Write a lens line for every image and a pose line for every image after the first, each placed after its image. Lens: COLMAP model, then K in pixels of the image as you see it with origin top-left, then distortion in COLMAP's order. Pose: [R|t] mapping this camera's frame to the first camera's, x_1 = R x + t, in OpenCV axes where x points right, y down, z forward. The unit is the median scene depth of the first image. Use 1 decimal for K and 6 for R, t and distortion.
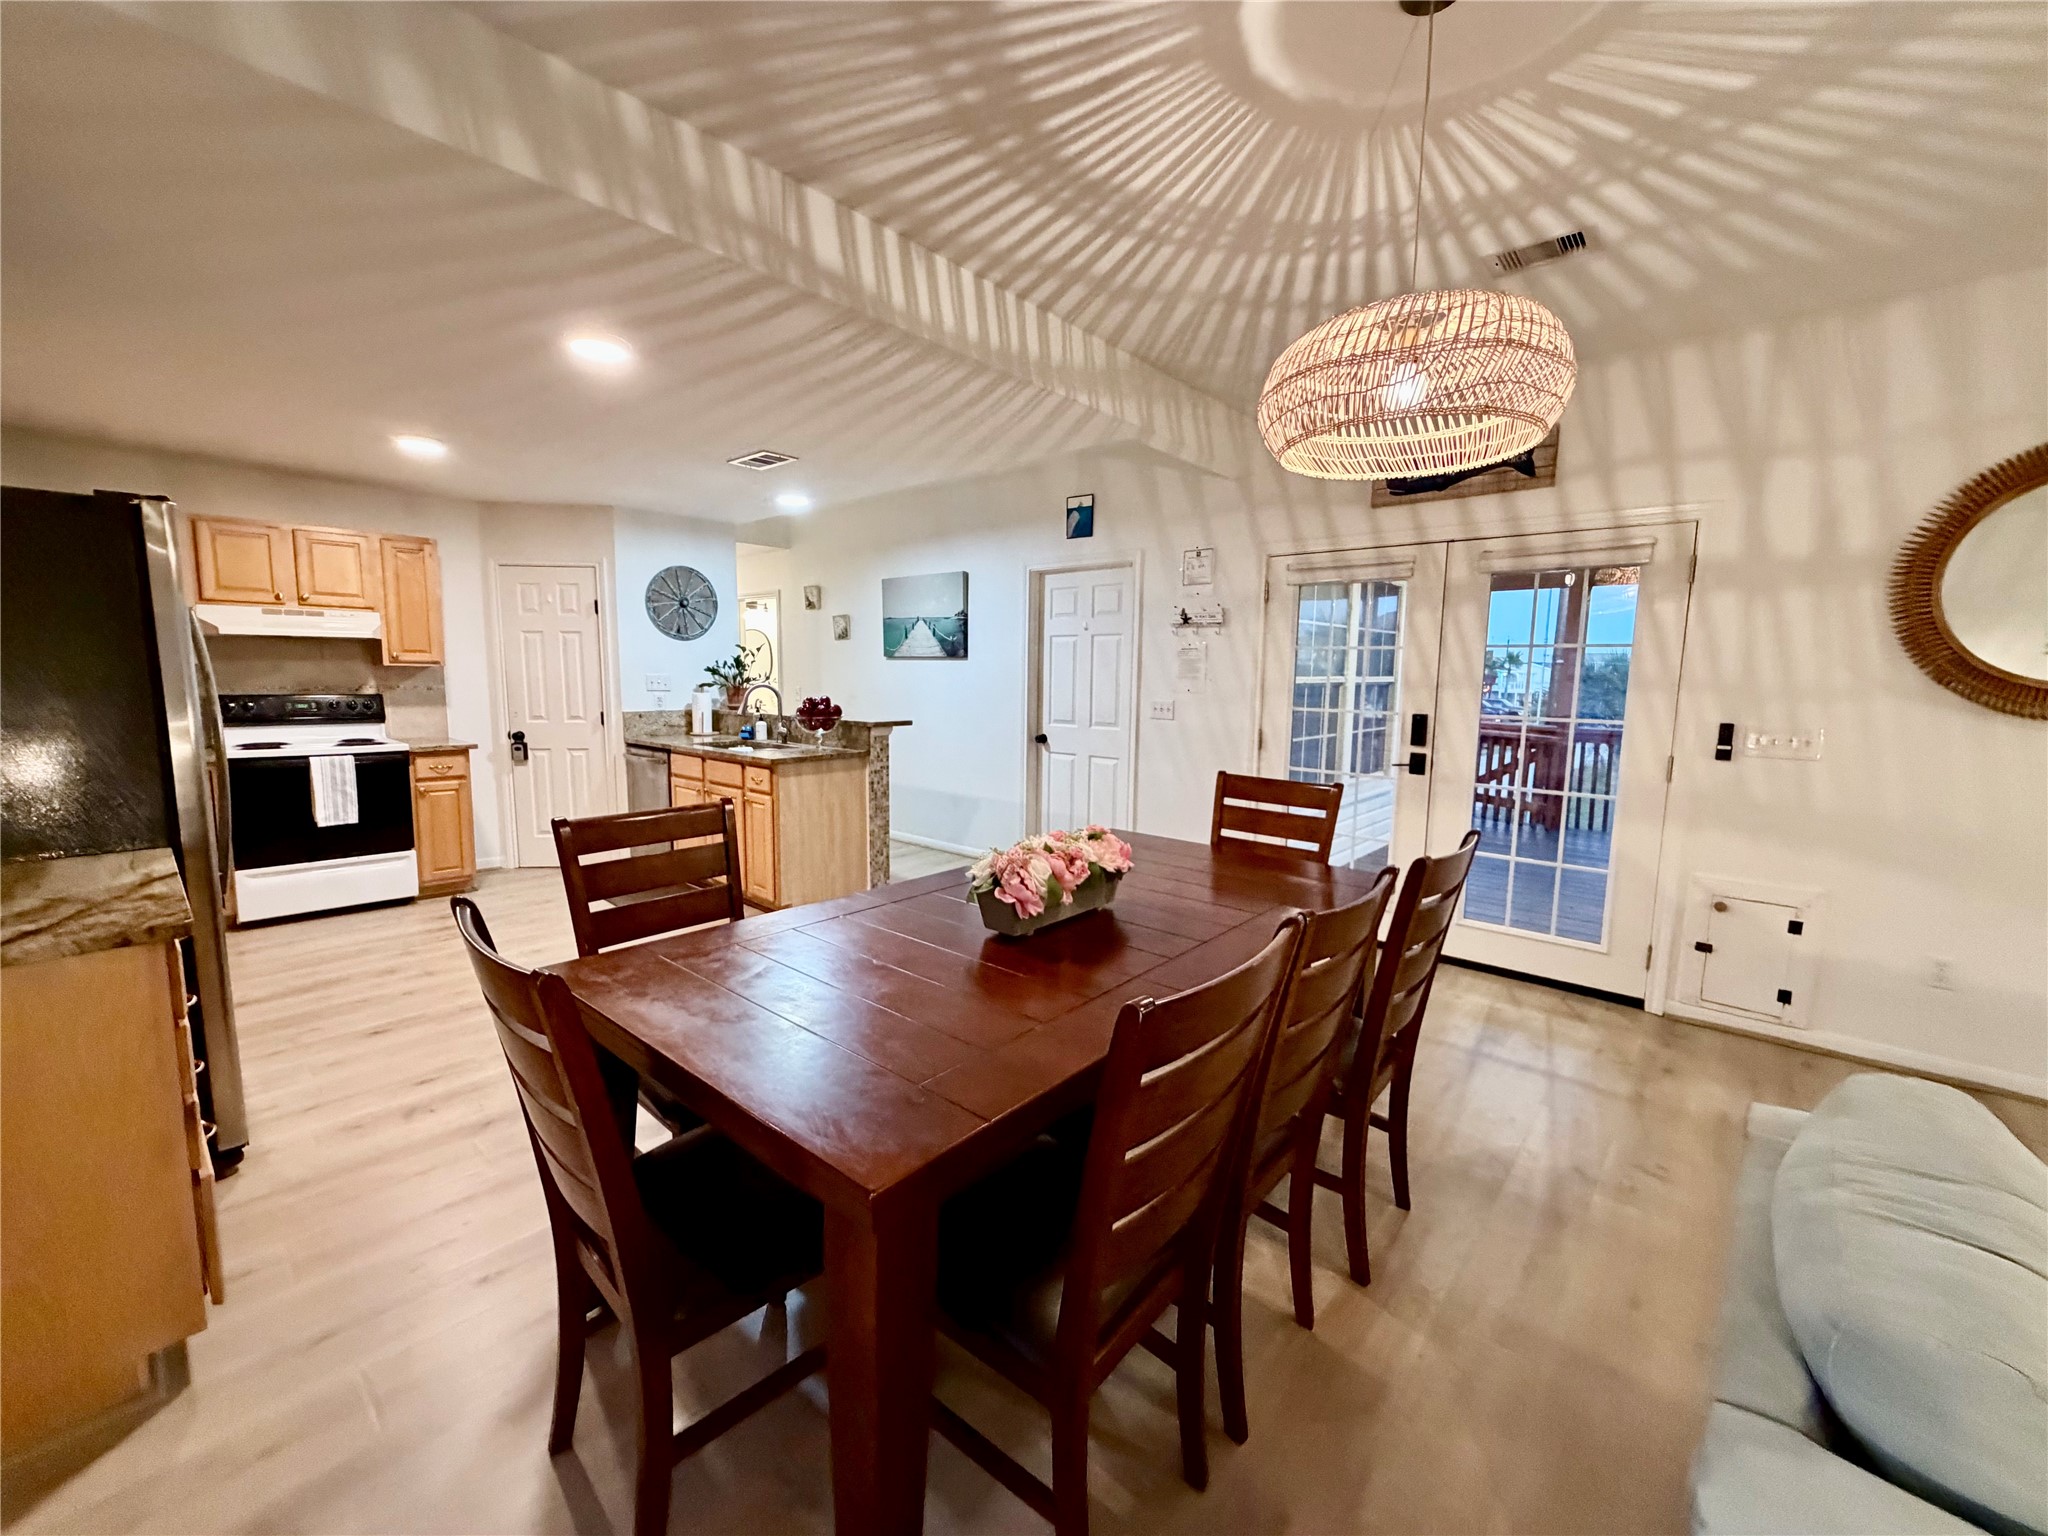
lens RADIAL K [[816.8, 0, 1019.8], [0, 816.8, 768.8], [0, 0, 1]] dist [-0.000226, 0.000111]
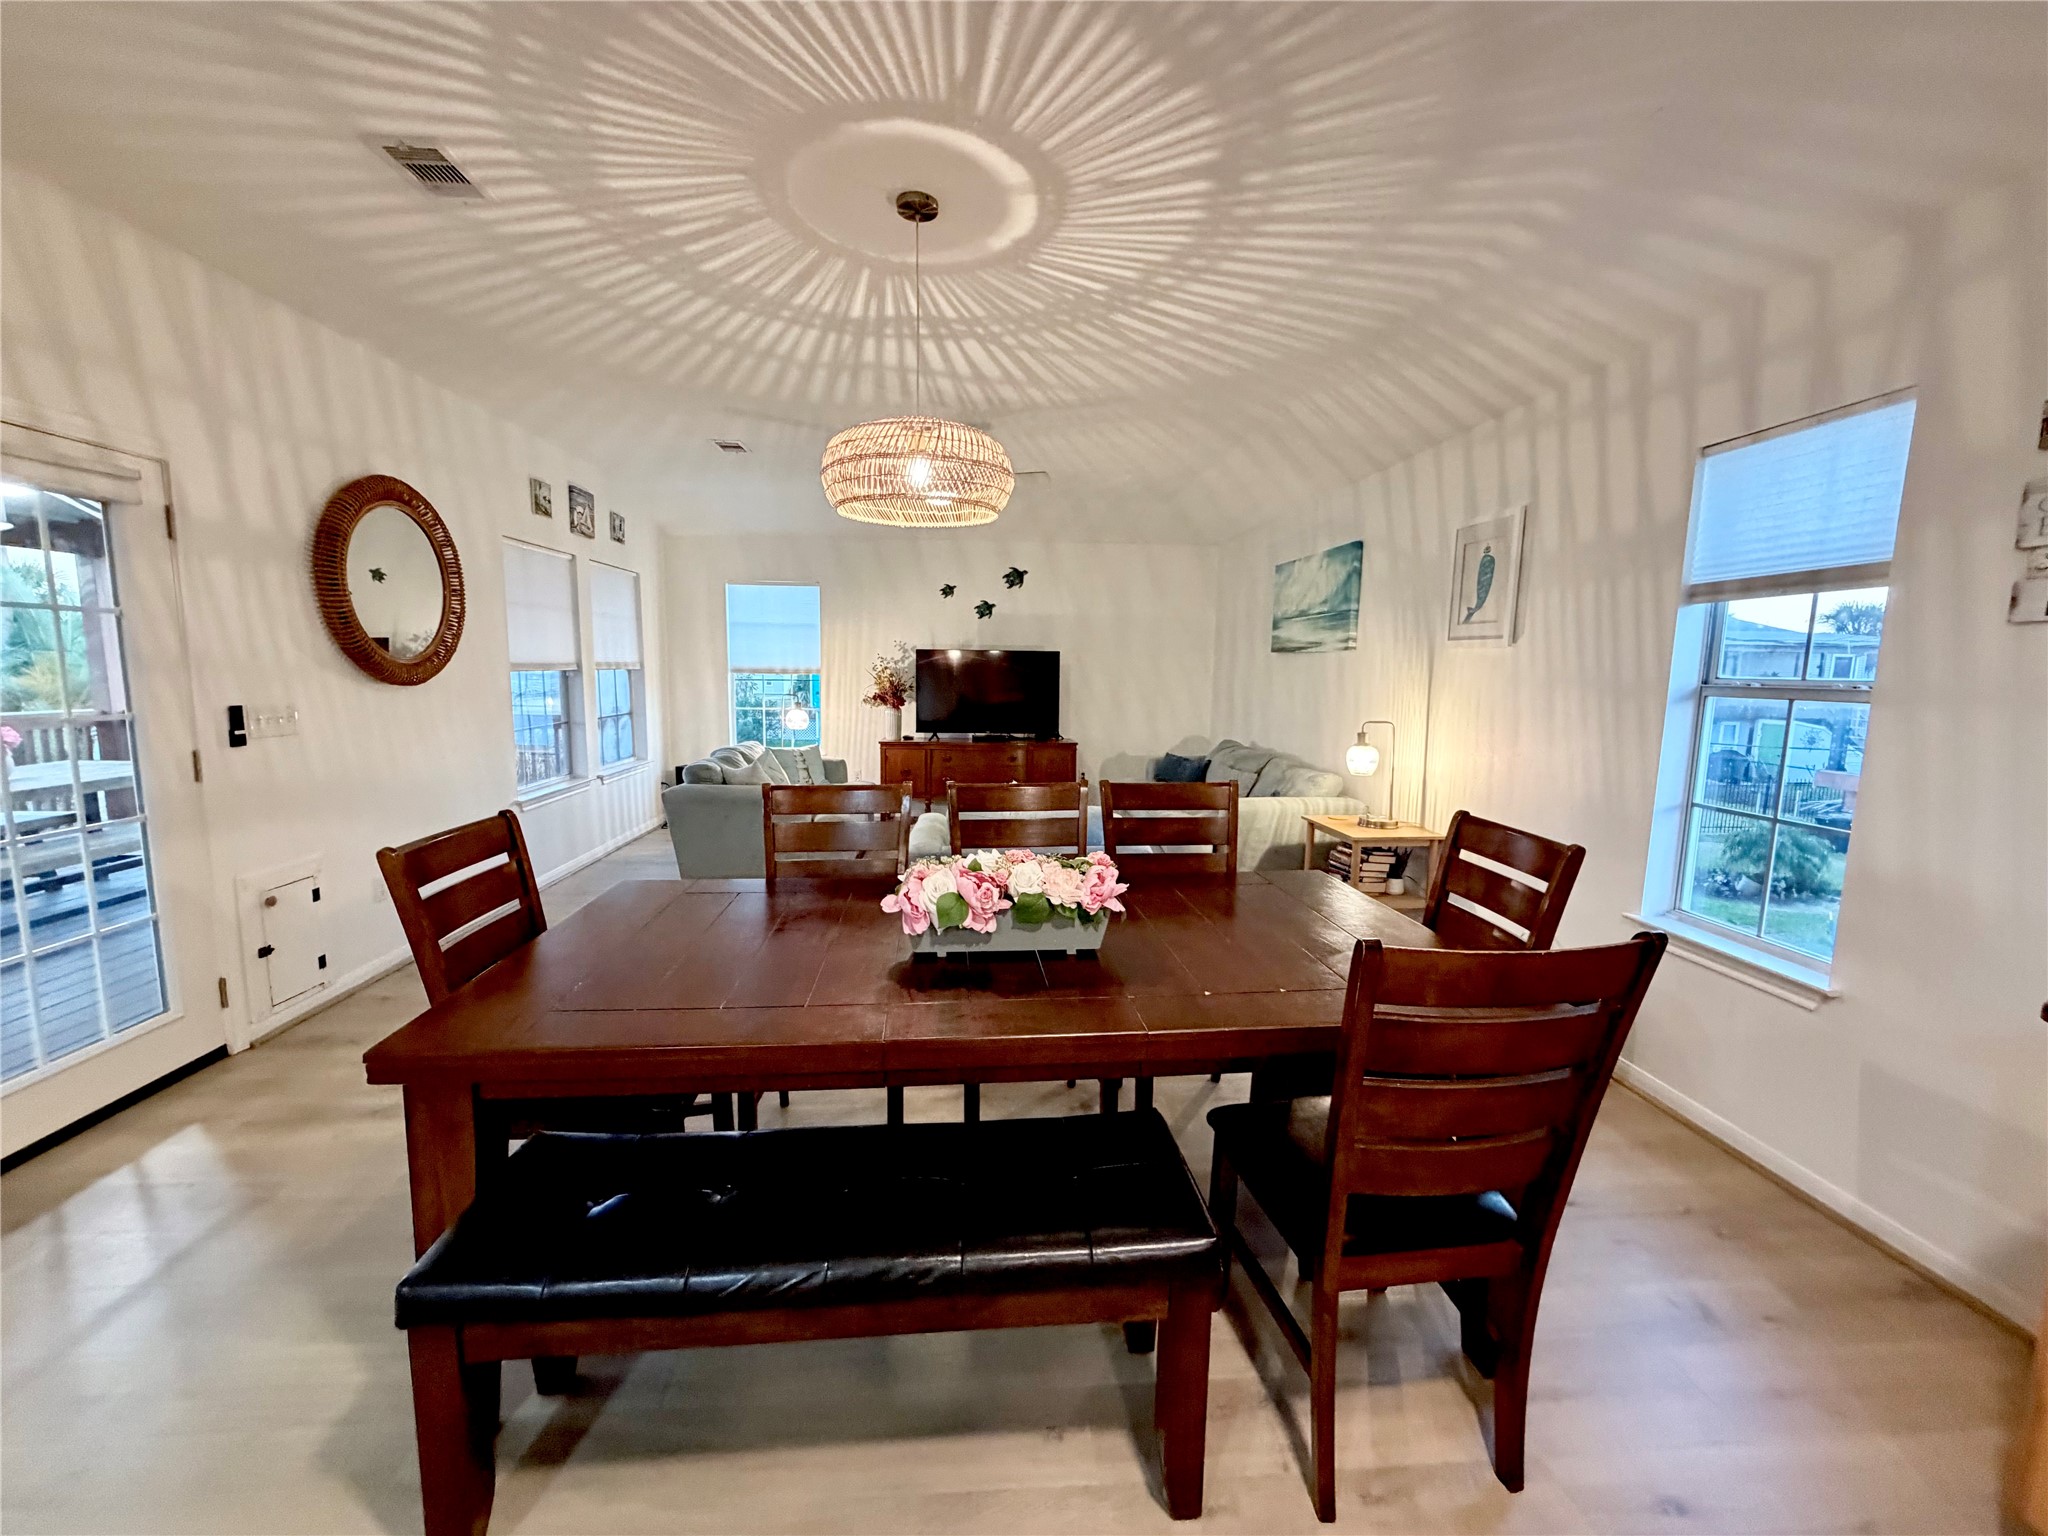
lens RADIAL K [[836.7, 0, 1030.9], [0, 836.7, 770.0], [0, 0, 1]] dist [-0.000660, -0.000088]
pose [[-0.719825, -0.113654, 0.684788, -0.273345], [0.058795, 0.972978, 0.223288, -0.094778], [-0.691661, 0.200991, -0.693692, 0.707550]]
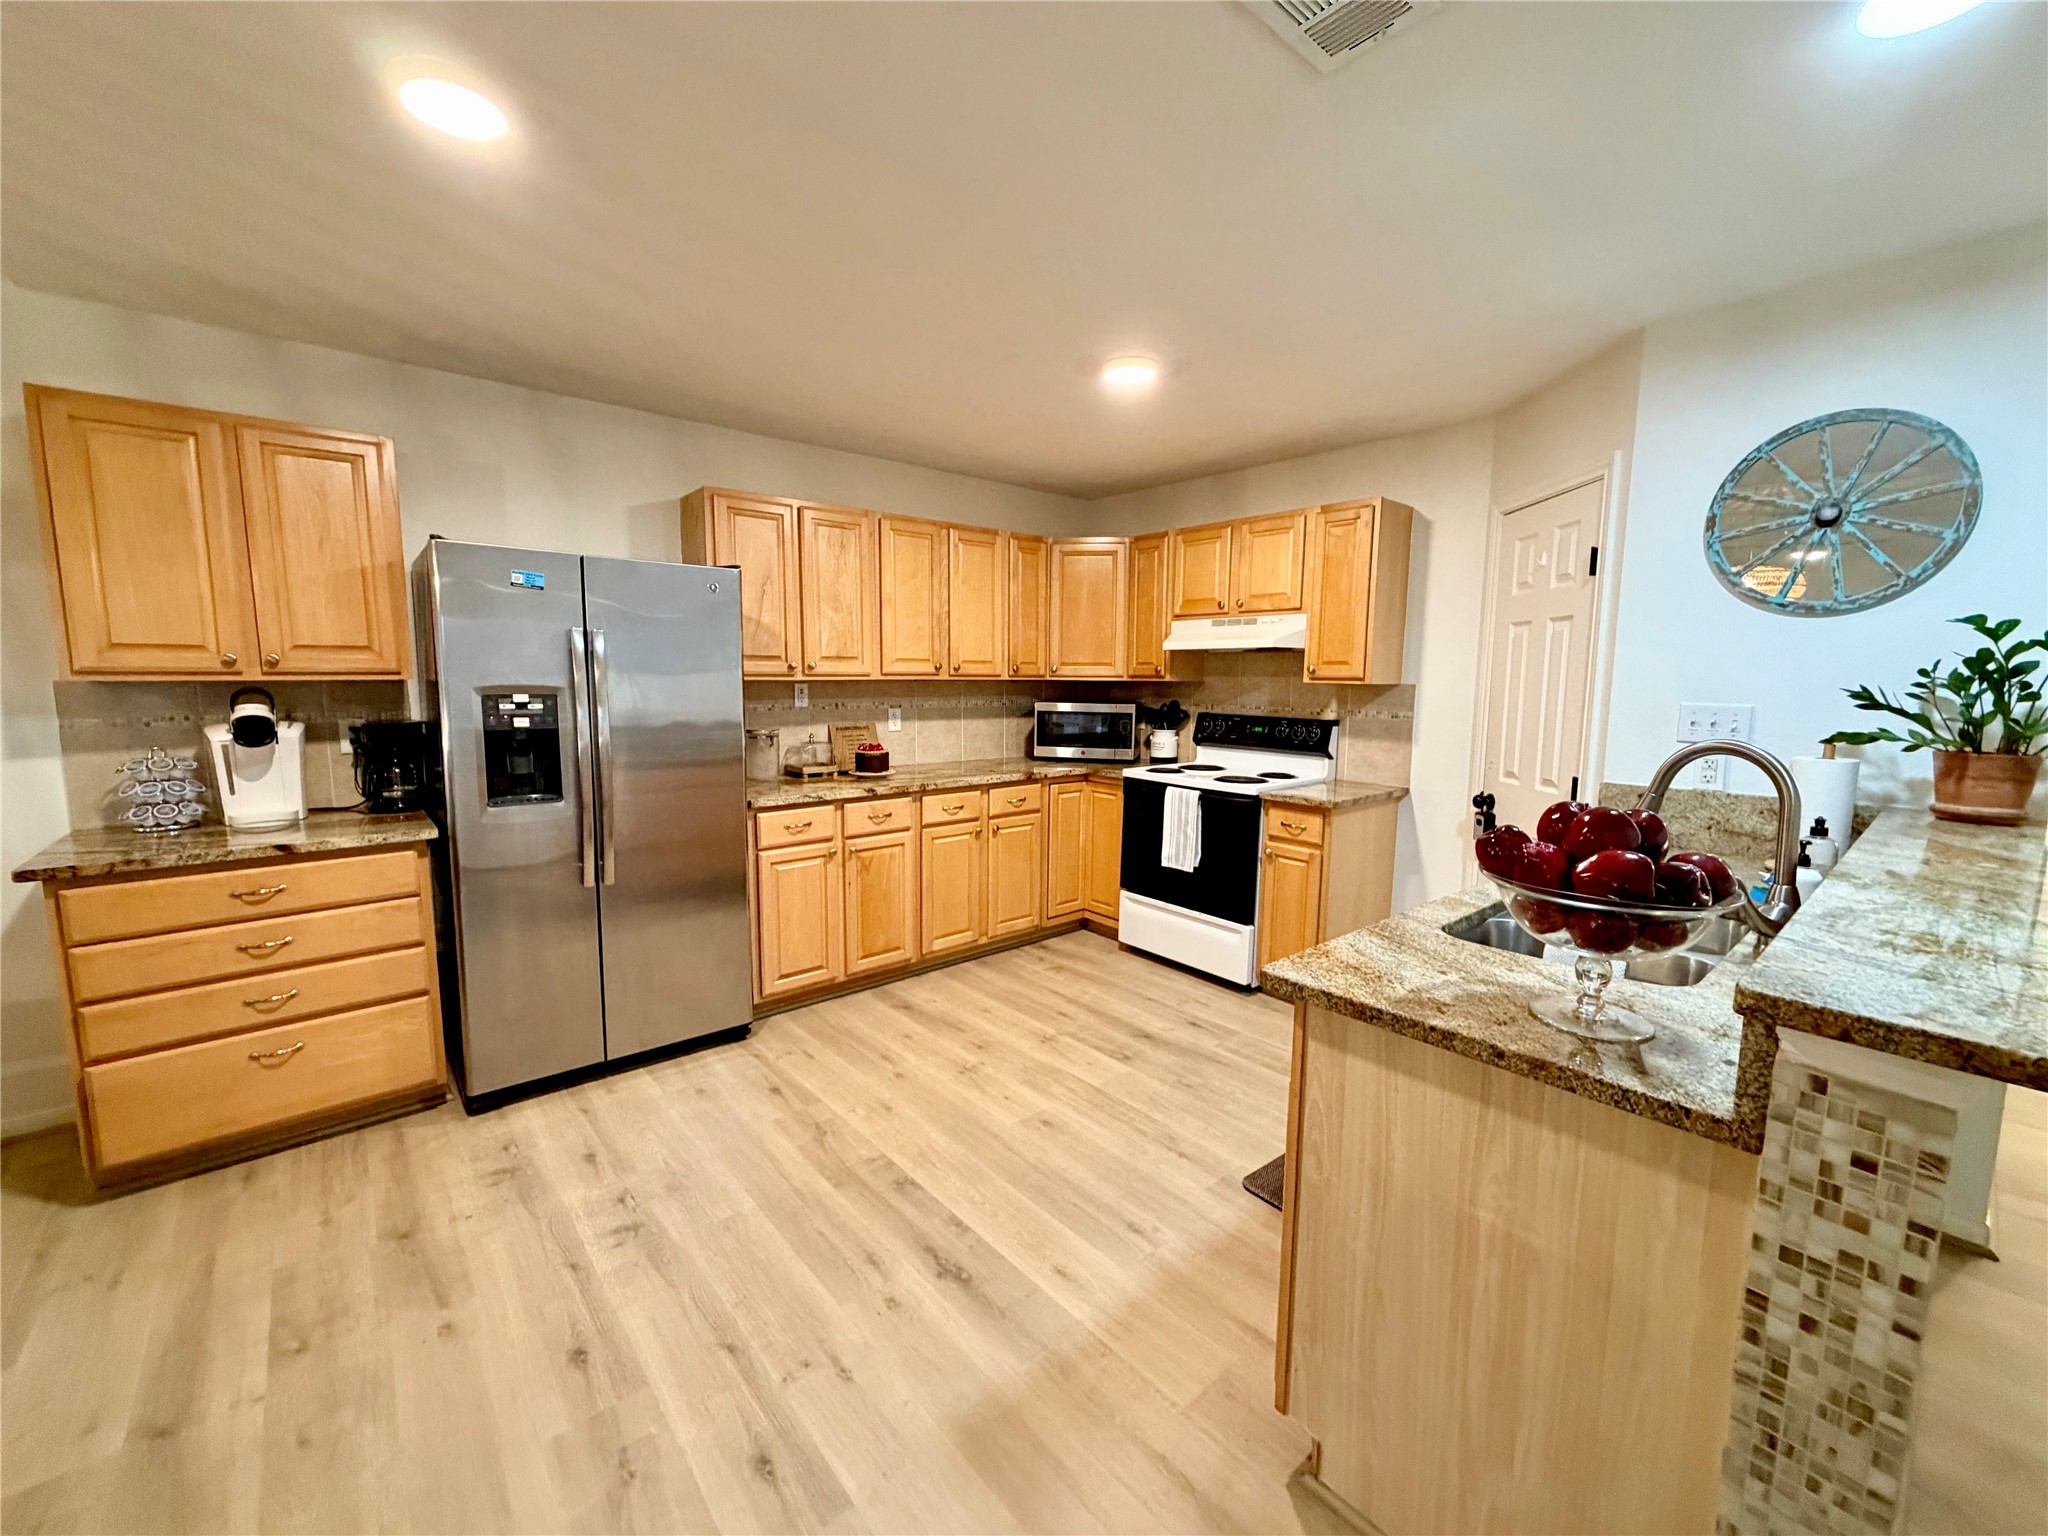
lens RADIAL K [[816.8, 0, 1019.8], [0, 816.8, 768.8], [0, 0, 1]] dist [-0.000226, 0.000111]
pose [[-0.131252, 0.101389, -0.986151, 0.015882], [-0.127089, 0.984827, 0.118168, -0.106482], [0.983169, 0.140839, -0.116375, 0.857943]]
